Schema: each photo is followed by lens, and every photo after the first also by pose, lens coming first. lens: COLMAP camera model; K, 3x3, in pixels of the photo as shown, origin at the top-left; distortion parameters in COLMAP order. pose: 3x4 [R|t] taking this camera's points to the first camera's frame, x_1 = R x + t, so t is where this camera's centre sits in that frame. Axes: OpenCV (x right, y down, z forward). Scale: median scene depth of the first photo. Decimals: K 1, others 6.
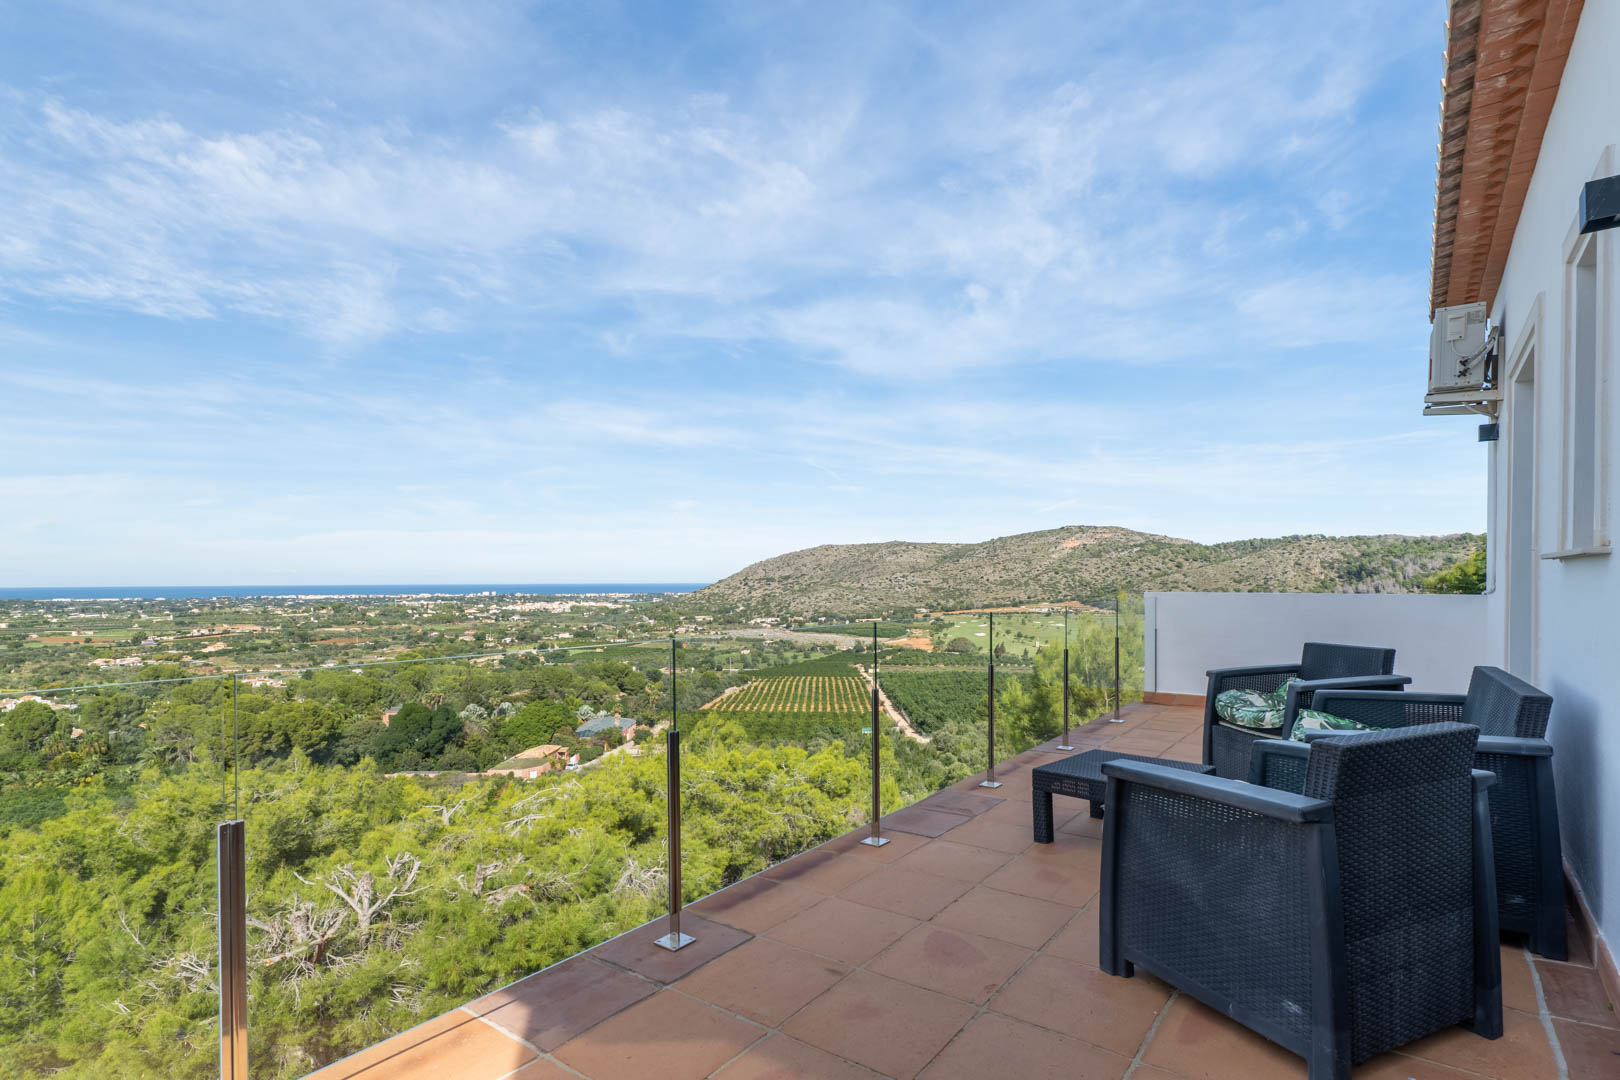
lens RADIAL K [[776.9, 0, 804.1], [0, 776.9, 601.2], [0, 0, 1]] dist [0.000185, -0.001367]
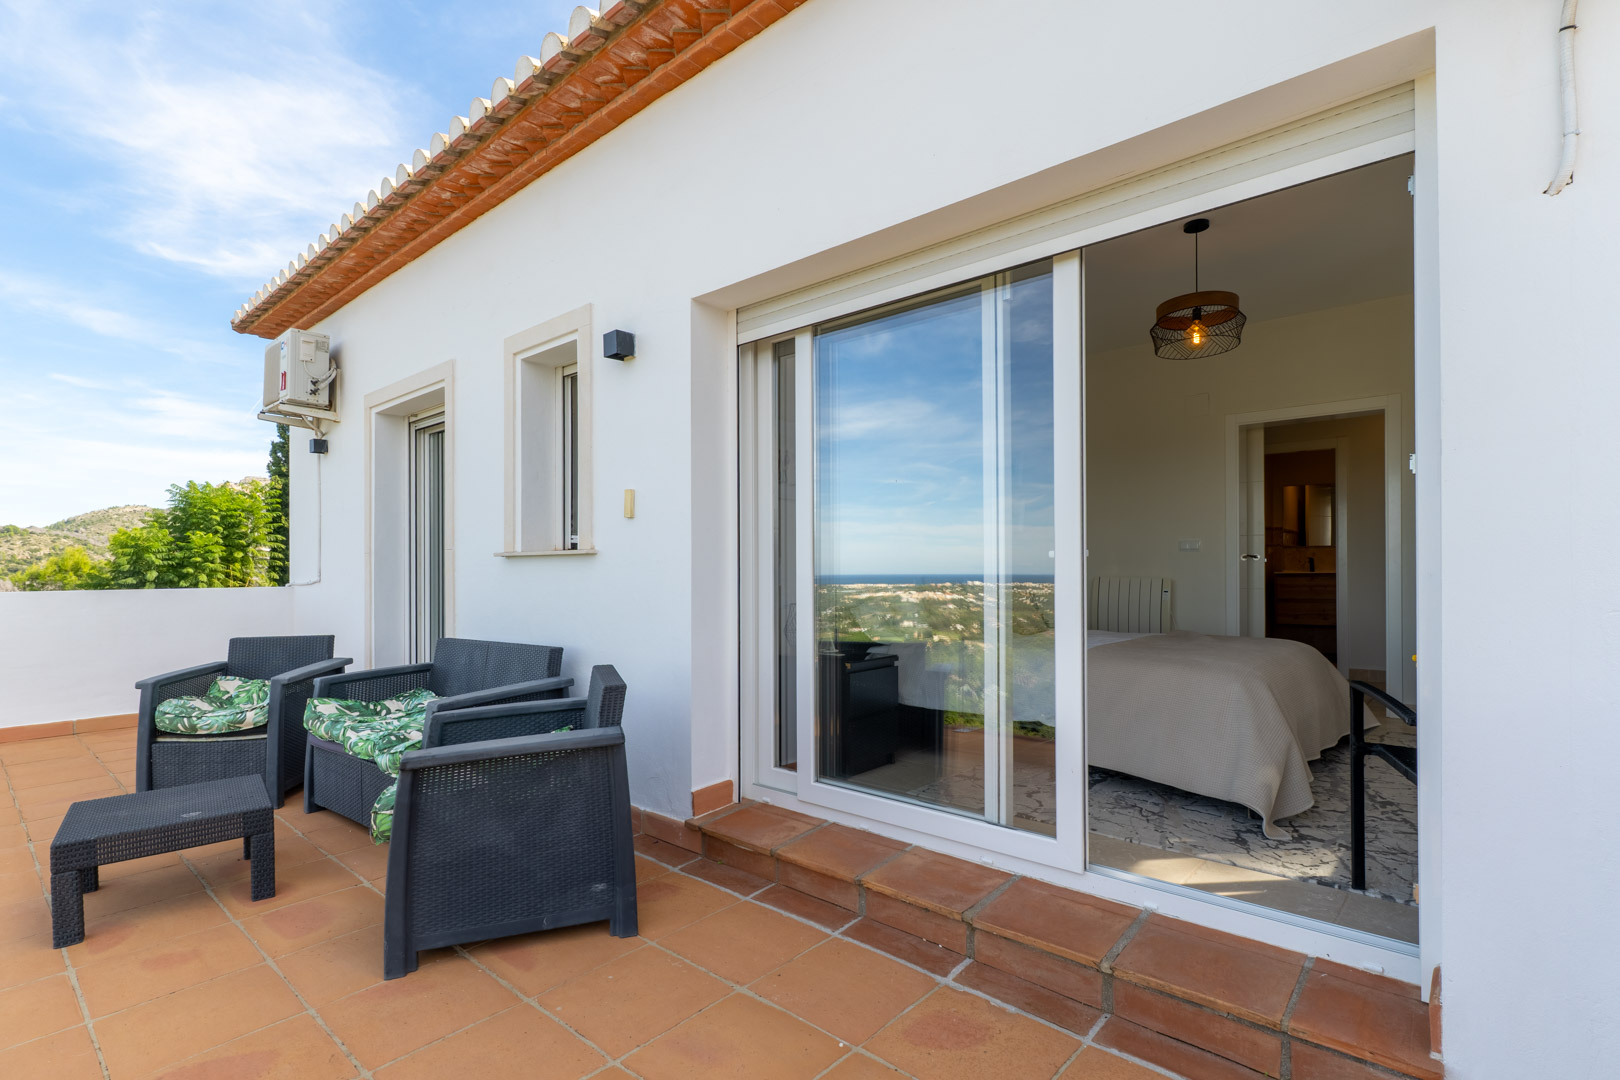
lens RADIAL K [[776.9, 0, 832.8], [0, 776.9, 579.6], [0, 0, 1]] dist [0.000185, -0.001367]
pose [[0.060784, -0.011652, 0.998083, -0.285990], [0.034353, 0.999364, 0.009575, -0.003269], [-0.997560, 0.033705, 0.061146, 0.208099]]
